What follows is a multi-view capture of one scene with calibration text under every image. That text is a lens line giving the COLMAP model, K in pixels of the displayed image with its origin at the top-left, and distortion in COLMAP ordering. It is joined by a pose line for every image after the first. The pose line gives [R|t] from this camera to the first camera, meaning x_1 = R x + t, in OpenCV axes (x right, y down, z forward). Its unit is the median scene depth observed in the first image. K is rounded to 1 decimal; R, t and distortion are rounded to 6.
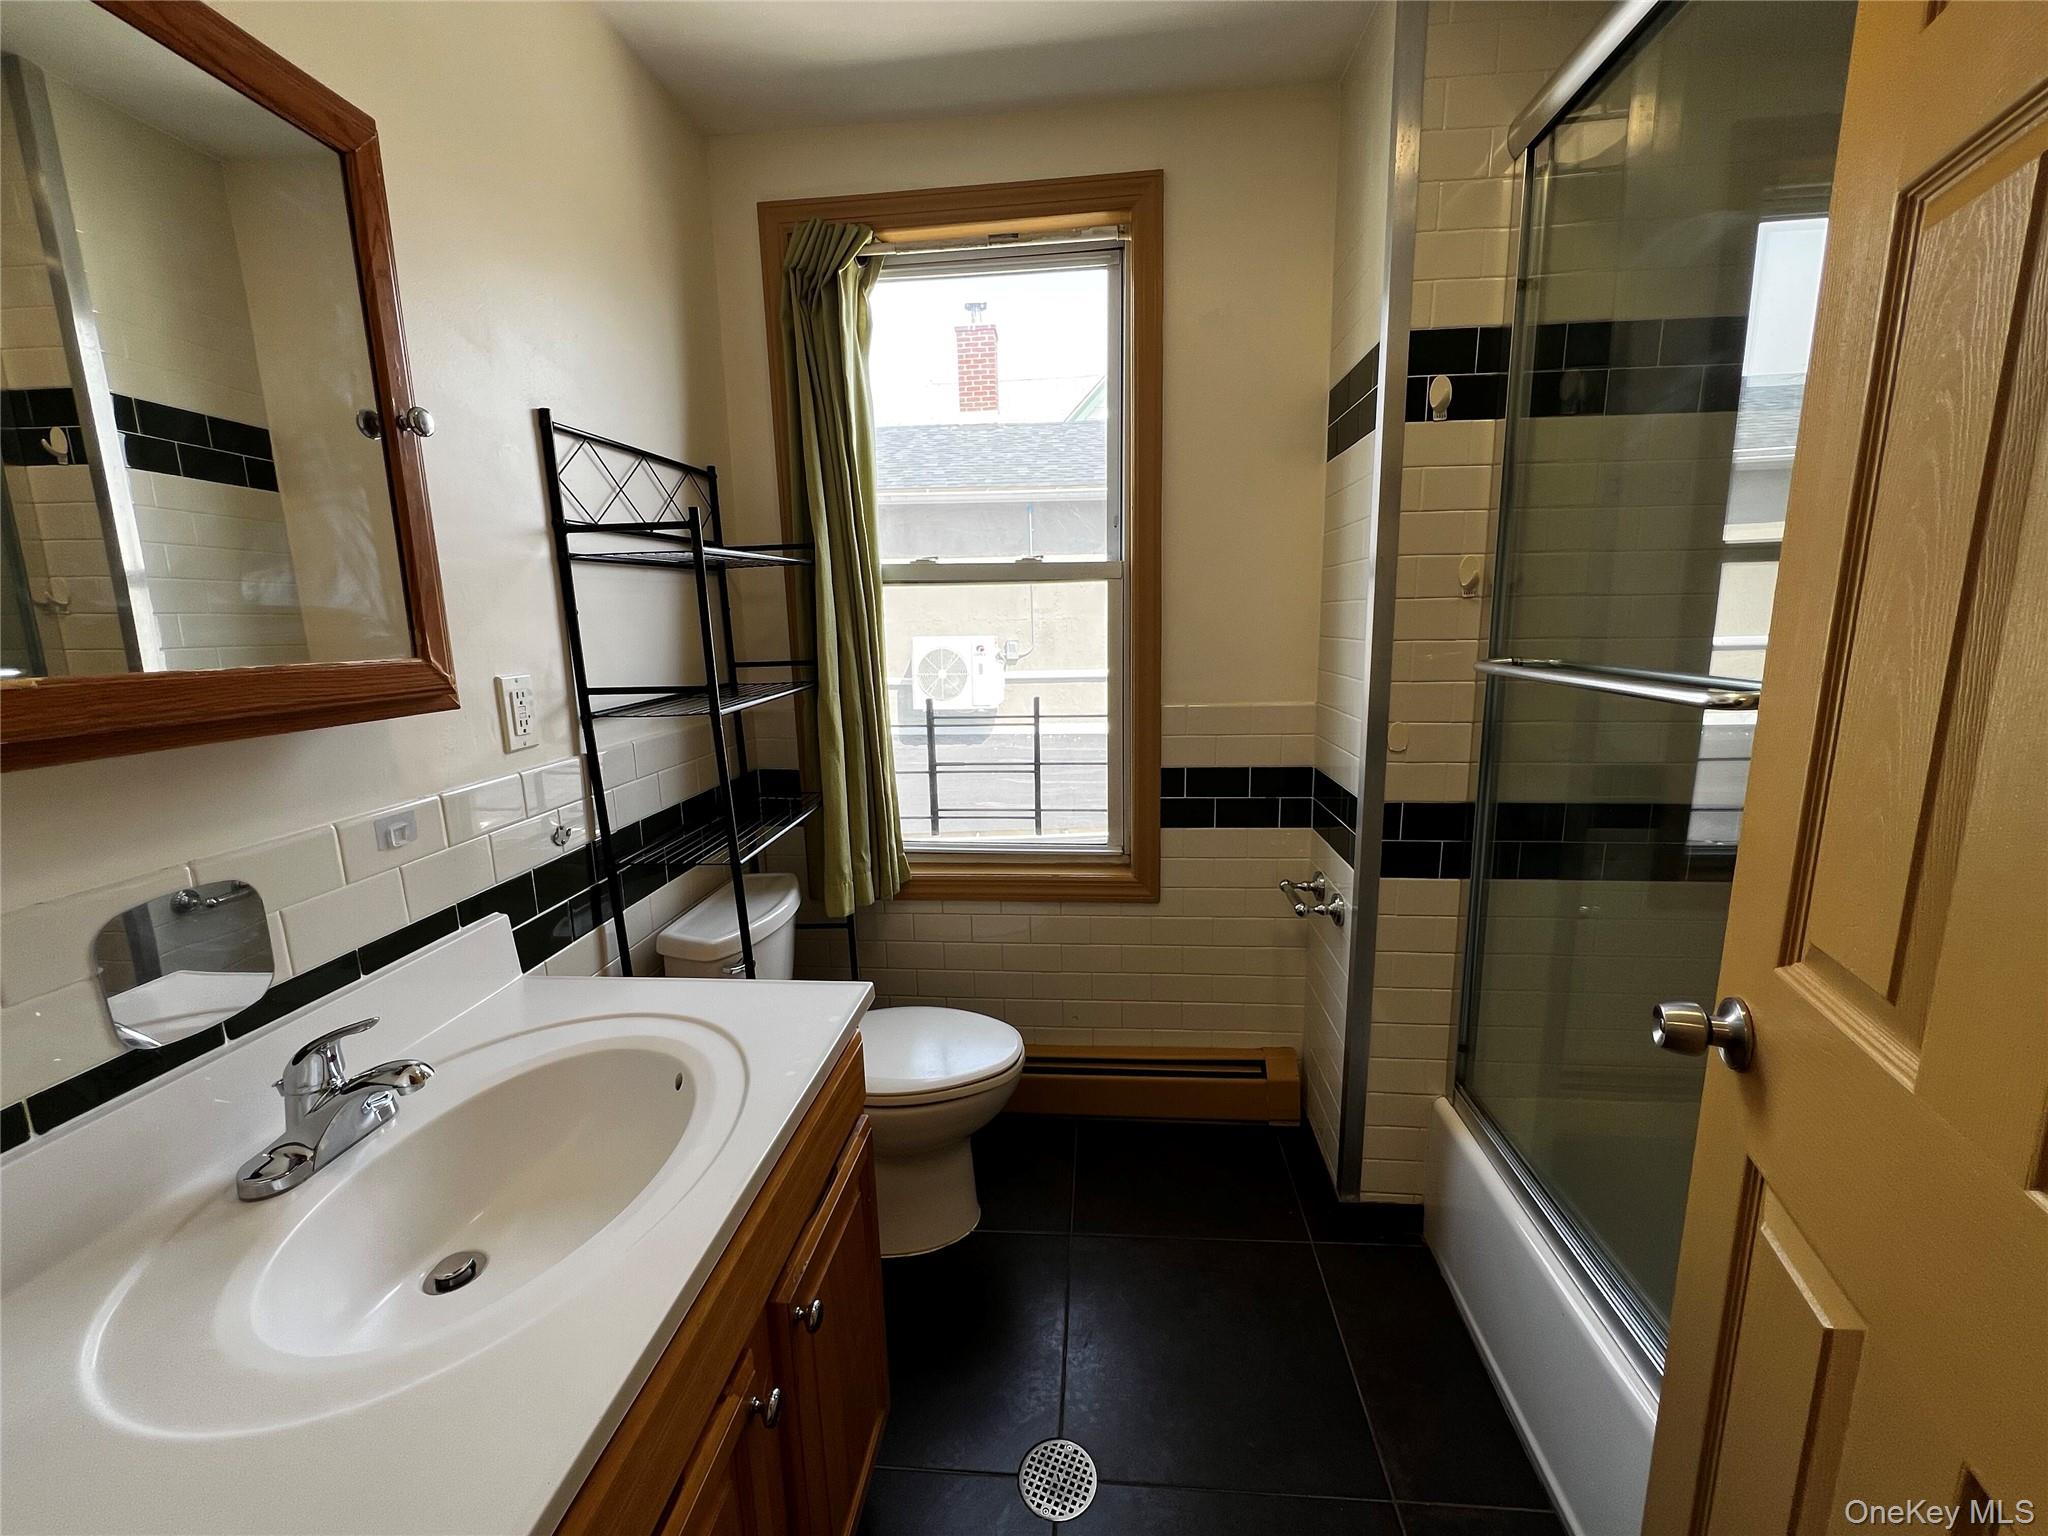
lens RADIAL K [[821.4, 0, 1029.7], [0, 821.4, 764.5], [0, 0, 1]] dist [-0.003472, 0.000838]
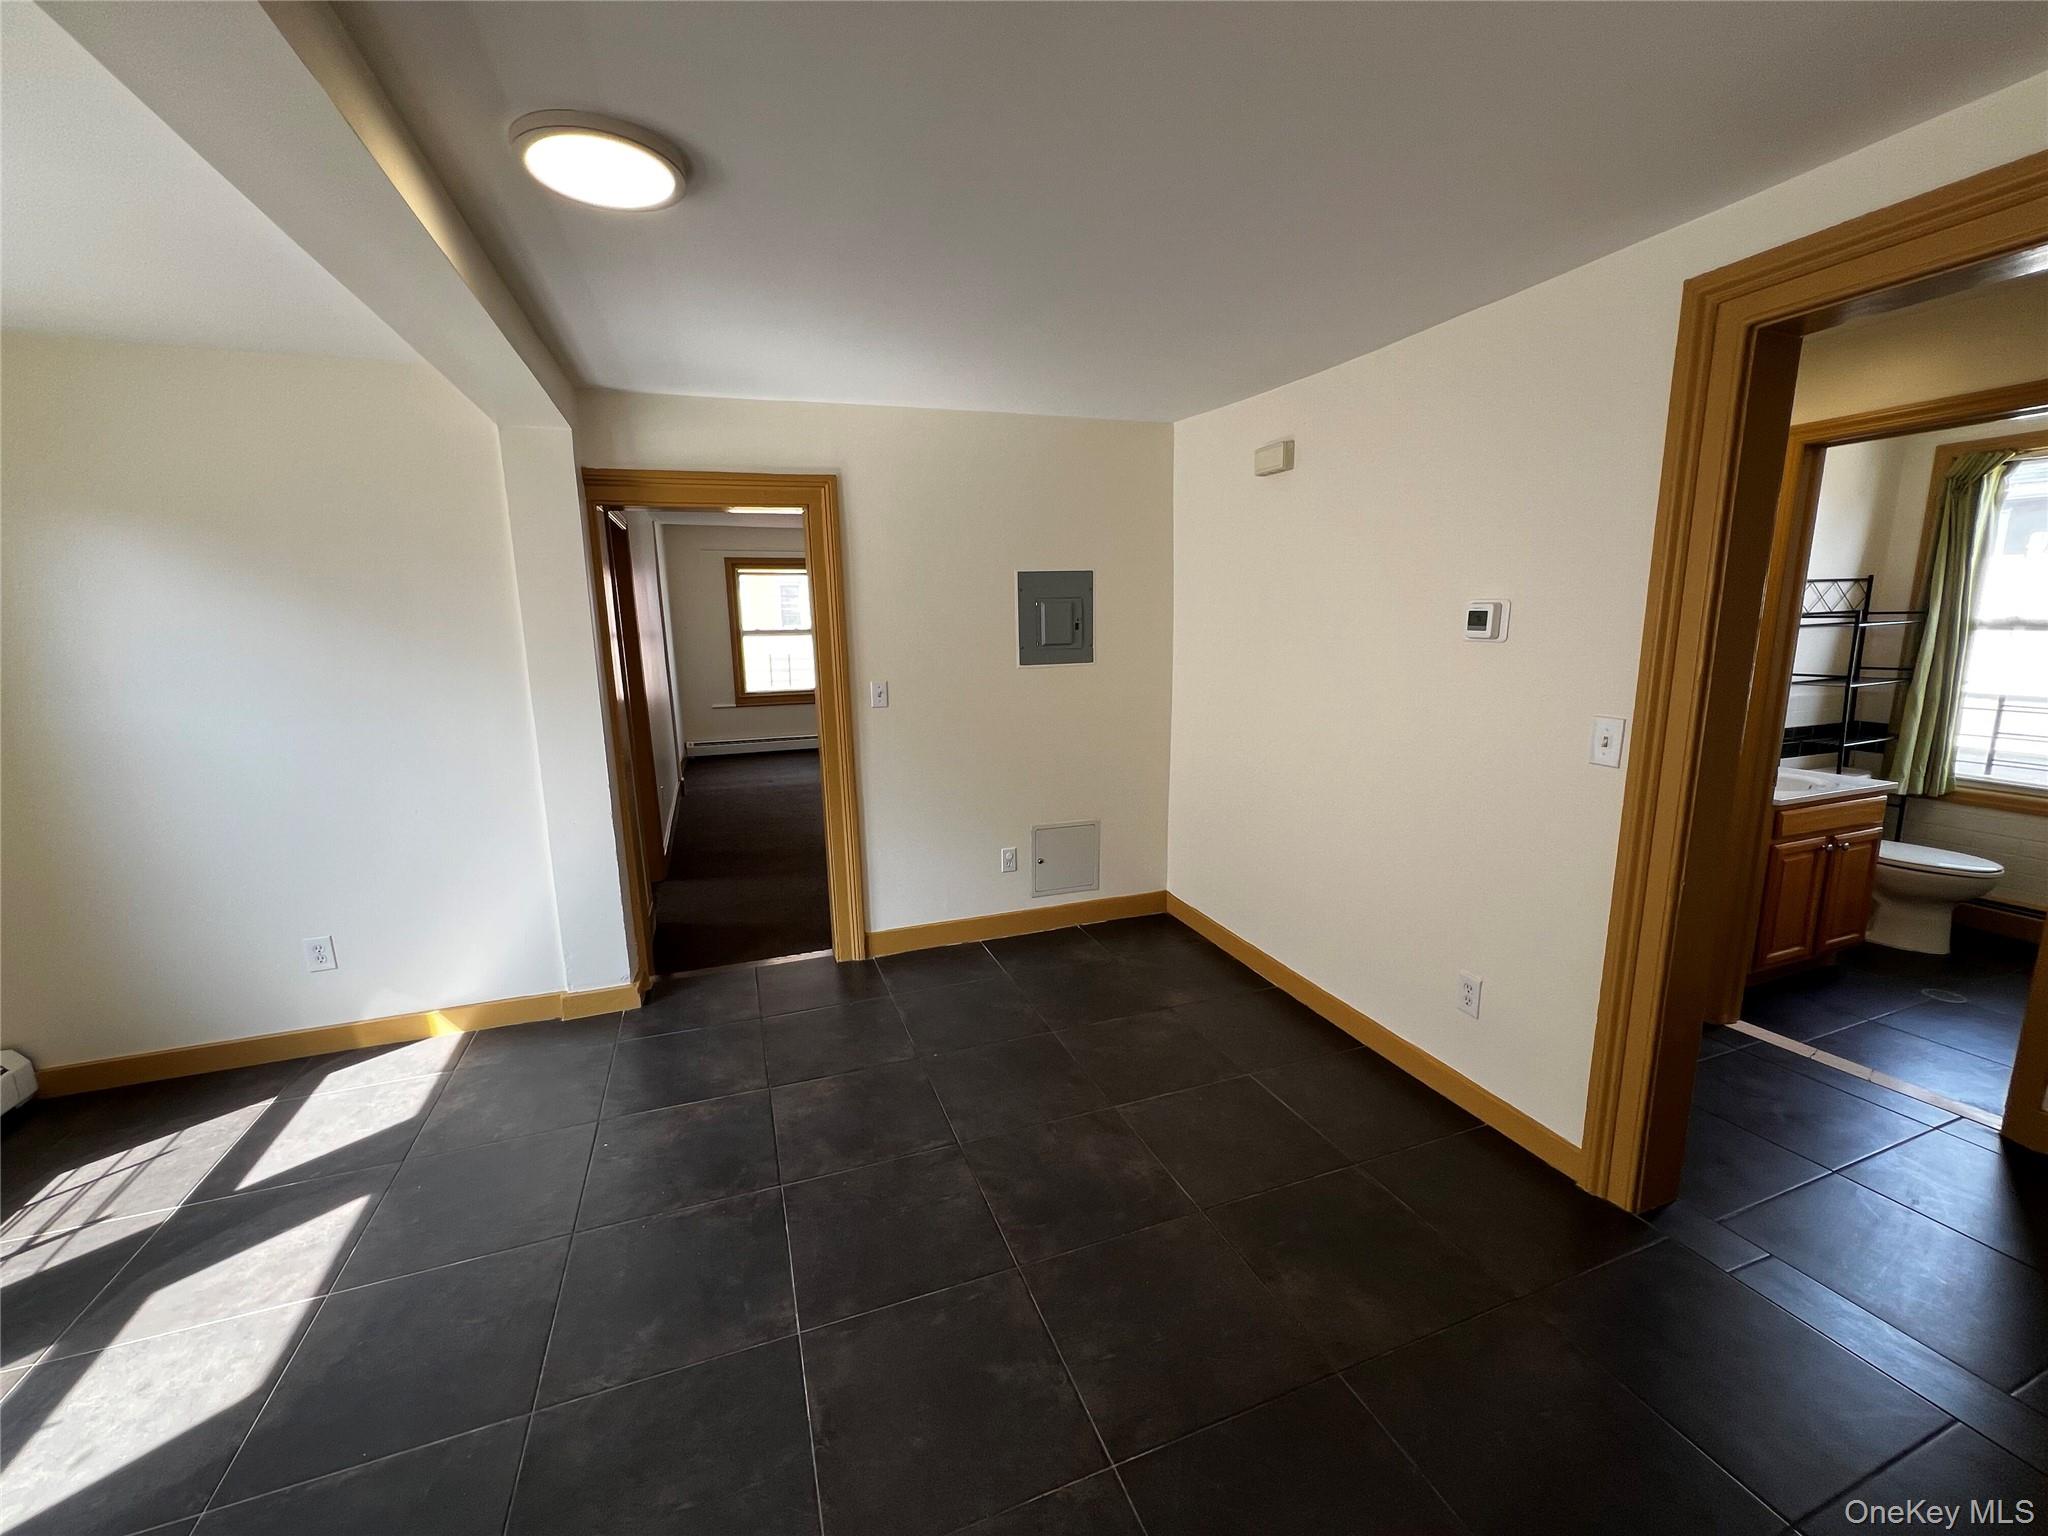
lens RADIAL K [[821.4, 0, 1027.9], [0, 821.4, 768.6], [0, 0, 1]] dist [-0.003472, 0.000838]
pose [[0.443635, 0.179777, -0.877991, 0.596202], [-0.153351, 0.980453, 0.123271, 0.204702], [0.882990, 0.079954, 0.462532, -1.870892]]
